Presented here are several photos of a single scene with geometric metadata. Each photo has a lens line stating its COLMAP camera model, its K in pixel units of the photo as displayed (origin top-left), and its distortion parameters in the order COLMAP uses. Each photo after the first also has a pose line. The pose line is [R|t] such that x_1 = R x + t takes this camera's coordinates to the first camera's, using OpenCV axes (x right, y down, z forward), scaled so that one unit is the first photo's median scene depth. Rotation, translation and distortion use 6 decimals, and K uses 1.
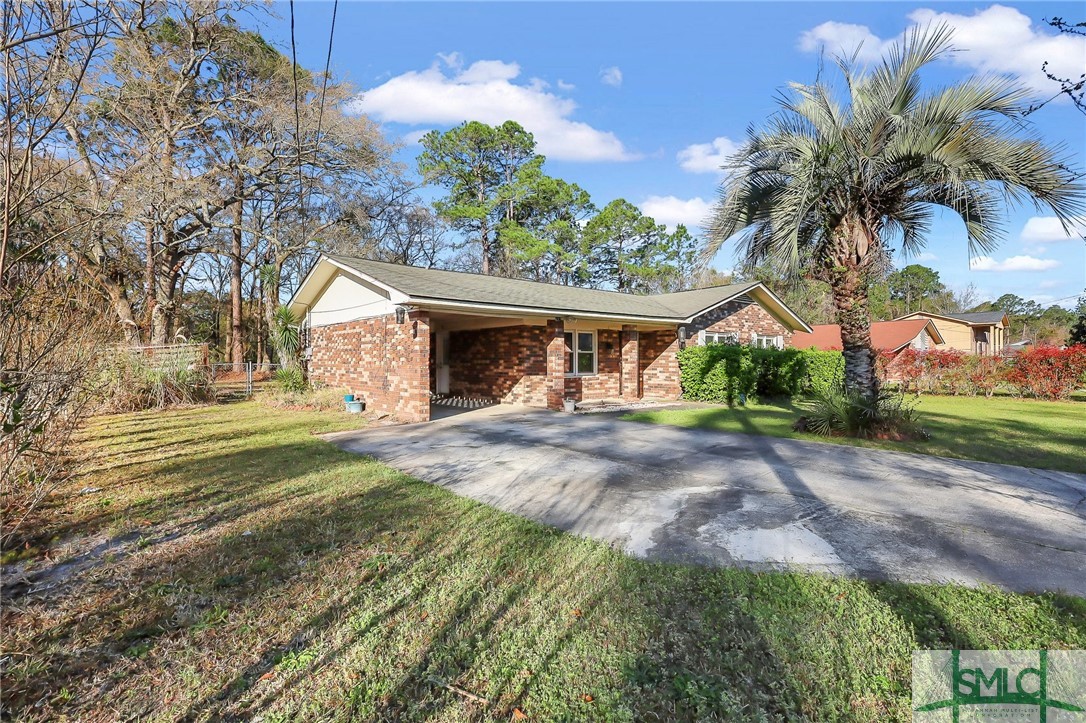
lens RADIAL K [[507.3, 0, 543.0], [0, 507.3, 361.5], [0, 0, 1]] dist [0.009633, -0.000034]
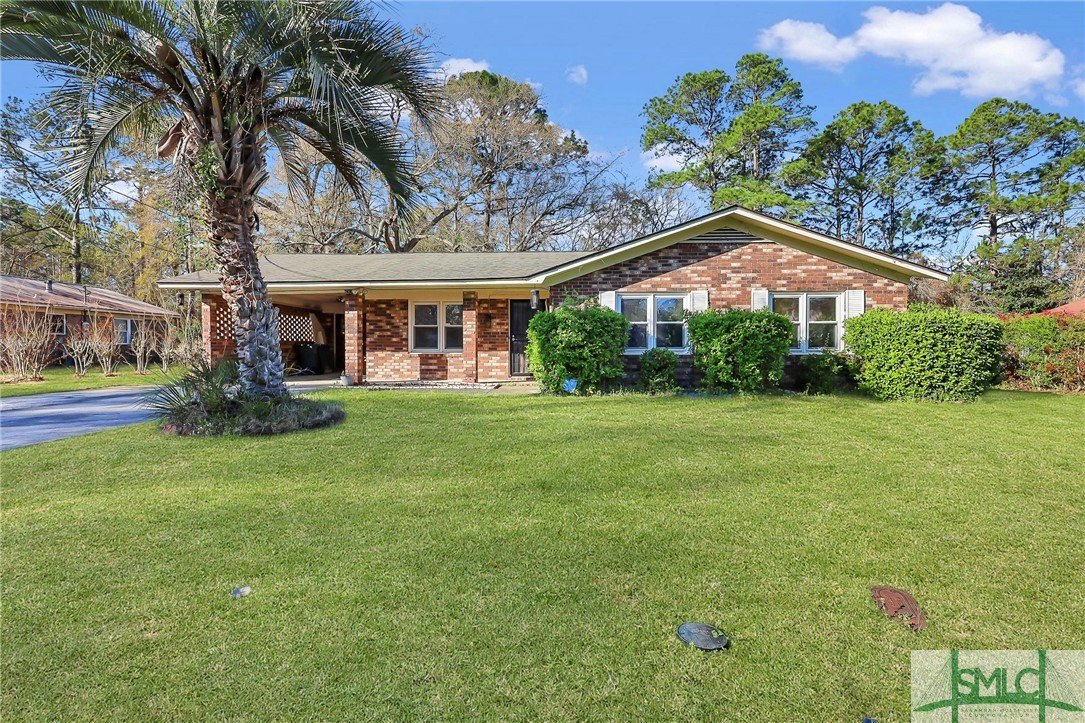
lens RADIAL K [[506.9, 0, 542.5], [0, 506.9, 361.5], [0, 0, 1]] dist [0.009633, -0.000034]
pose [[0.723329, 0.021388, -0.690173, 0.819969], [-0.002352, 0.999591, 0.028512, 0.018611], [0.690500, -0.019000, 0.723083, 0.461667]]
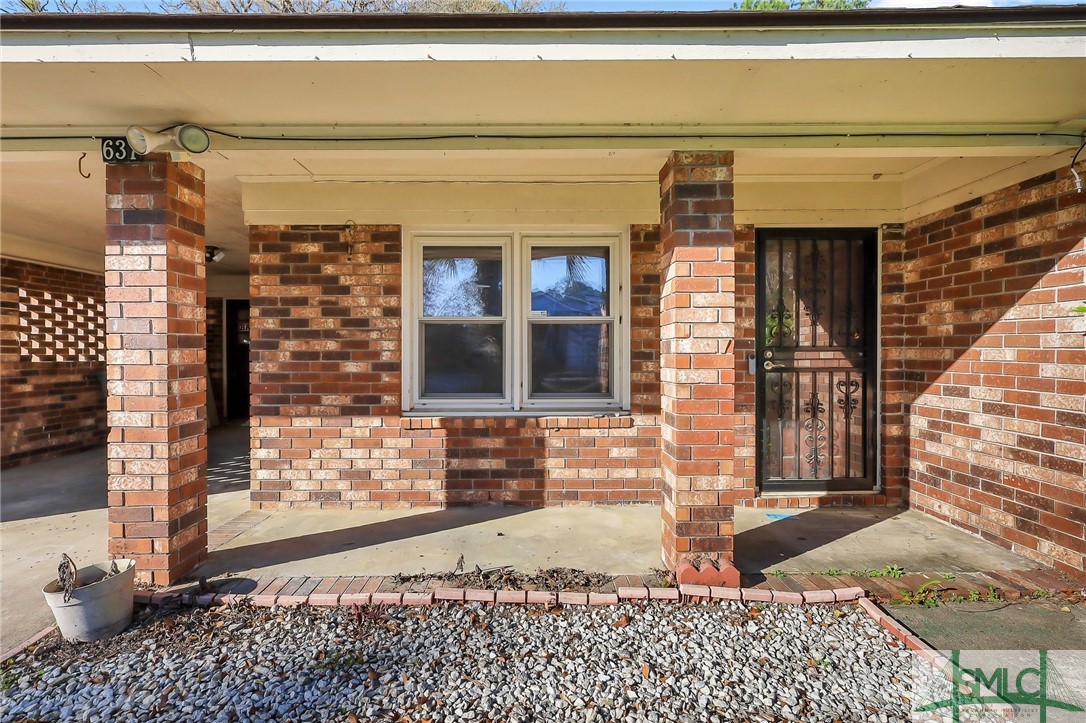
lens RADIAL K [[496.3, 0, 553.2], [0, 496.3, 352.2], [0, 0, 1]] dist [-0.014821, -0.000158]
pose [[0.762038, 0.000934, -0.647532, 0.243426], [0.005377, 0.999955, 0.007771, -0.002920], [0.647510, -0.009404, 0.761999, 0.809600]]
